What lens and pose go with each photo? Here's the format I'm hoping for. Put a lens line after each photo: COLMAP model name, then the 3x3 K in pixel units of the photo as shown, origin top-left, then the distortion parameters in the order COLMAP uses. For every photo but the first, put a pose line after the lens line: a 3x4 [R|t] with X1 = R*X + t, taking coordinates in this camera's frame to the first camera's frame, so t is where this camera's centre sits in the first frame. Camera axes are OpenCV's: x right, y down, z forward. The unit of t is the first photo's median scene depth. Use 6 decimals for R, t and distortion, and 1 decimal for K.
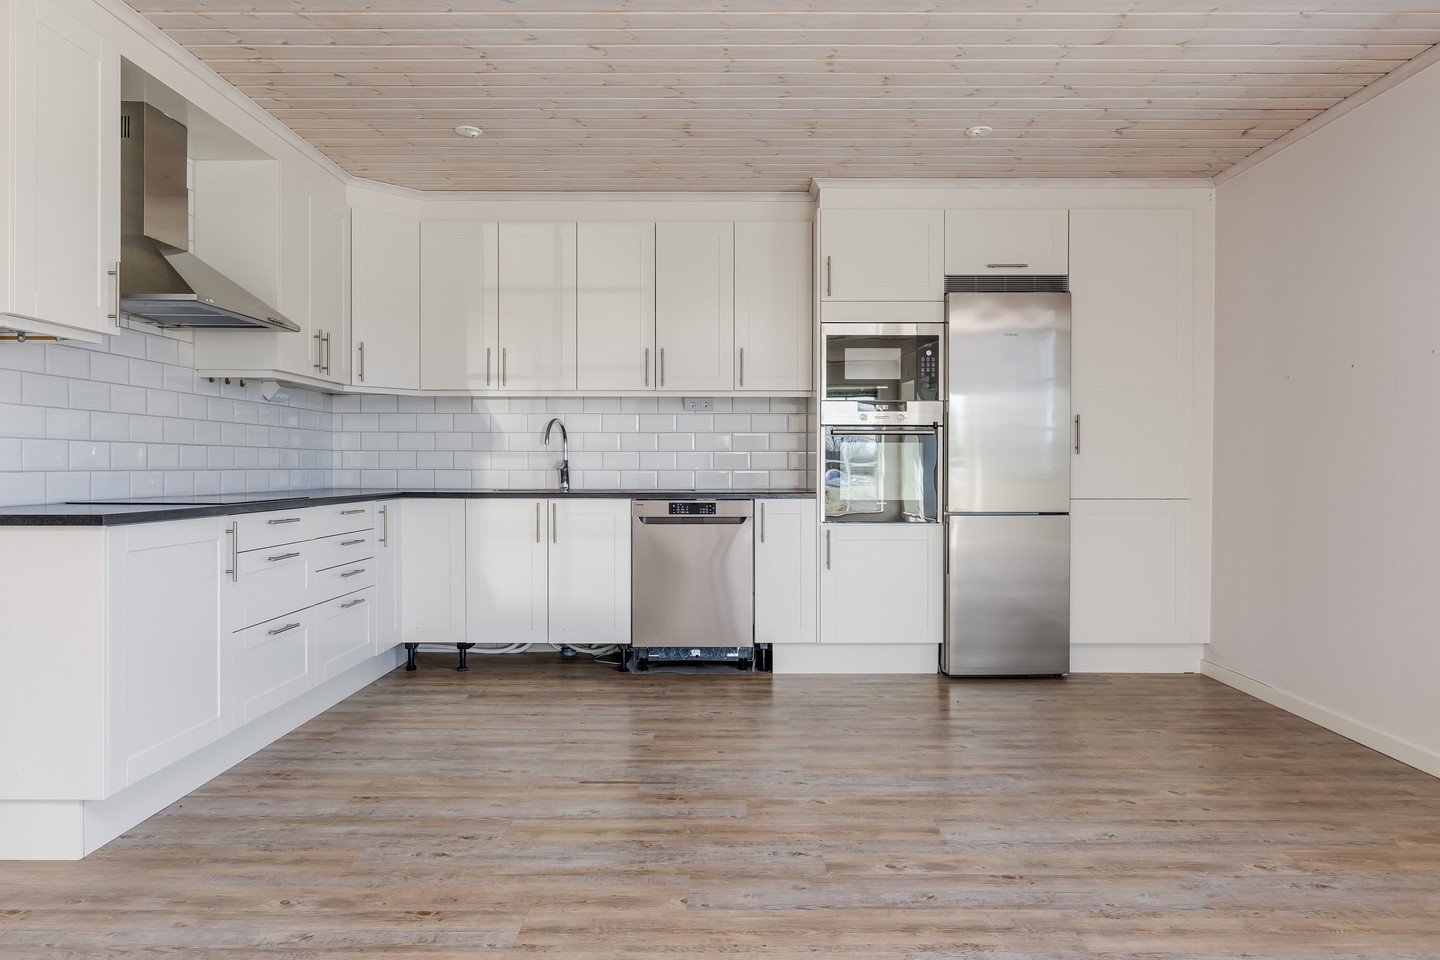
lens RADIAL K [[953.4, 0, 719.3], [0, 953.4, 476.6], [0, 0, 1]] dist [-0.001288, -0.000400]
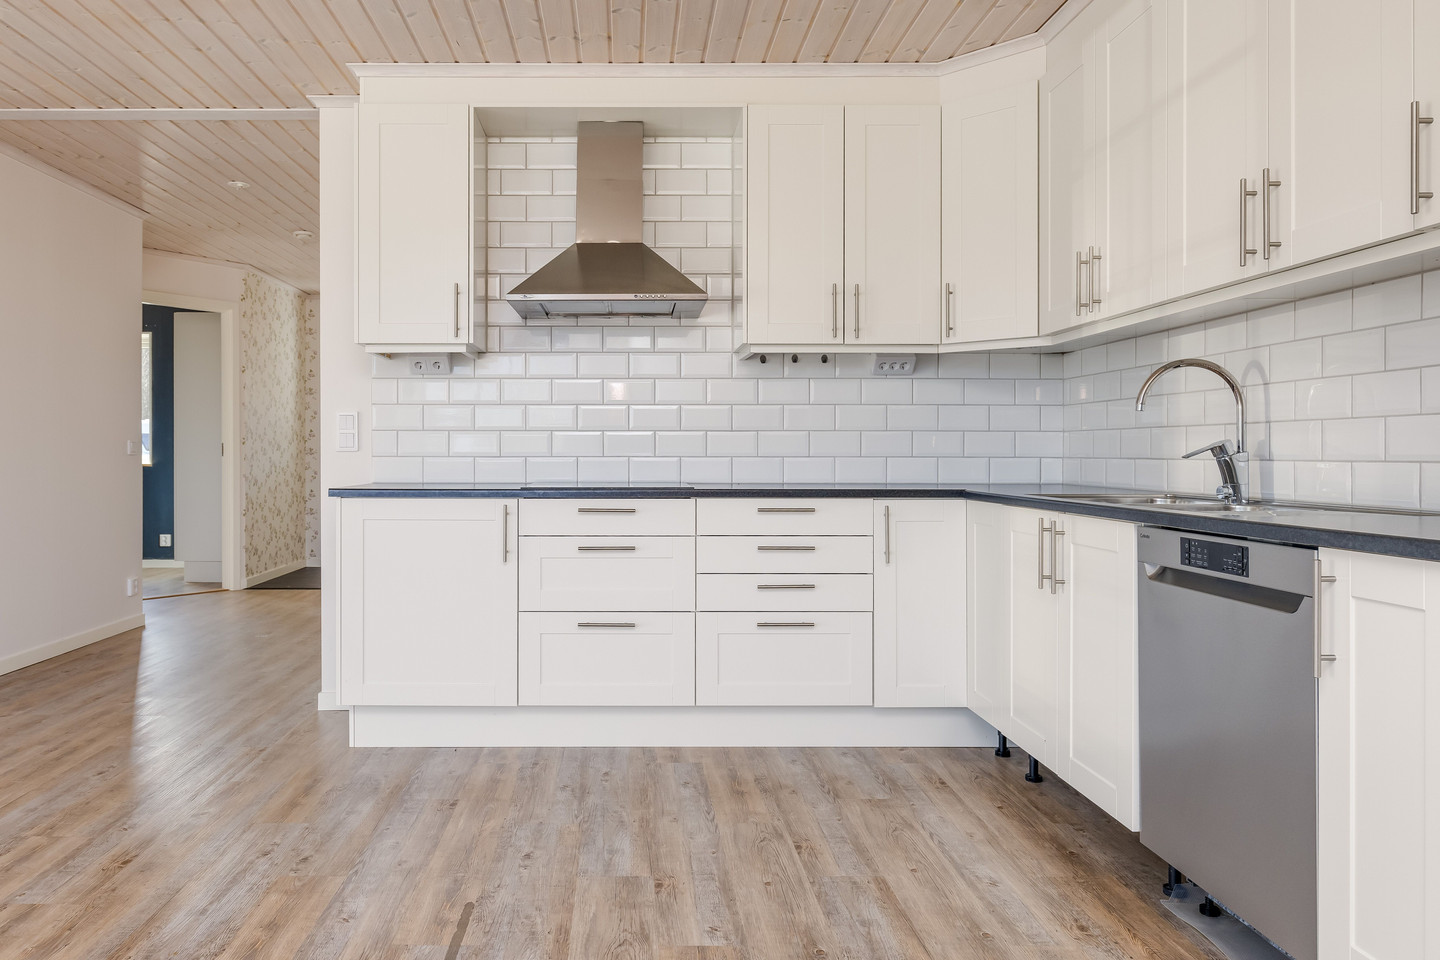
lens RADIAL K [[1057.7, 0, 718.6], [0, 1057.7, 470.5], [0, 0, 1]] dist [-0.011199, 0.007979]
pose [[-0.007541, 0.015844, -0.999846, 0.618321], [-0.009019, 0.999833, 0.015912, -0.012321], [0.999931, 0.009138, -0.007397, 1.171080]]
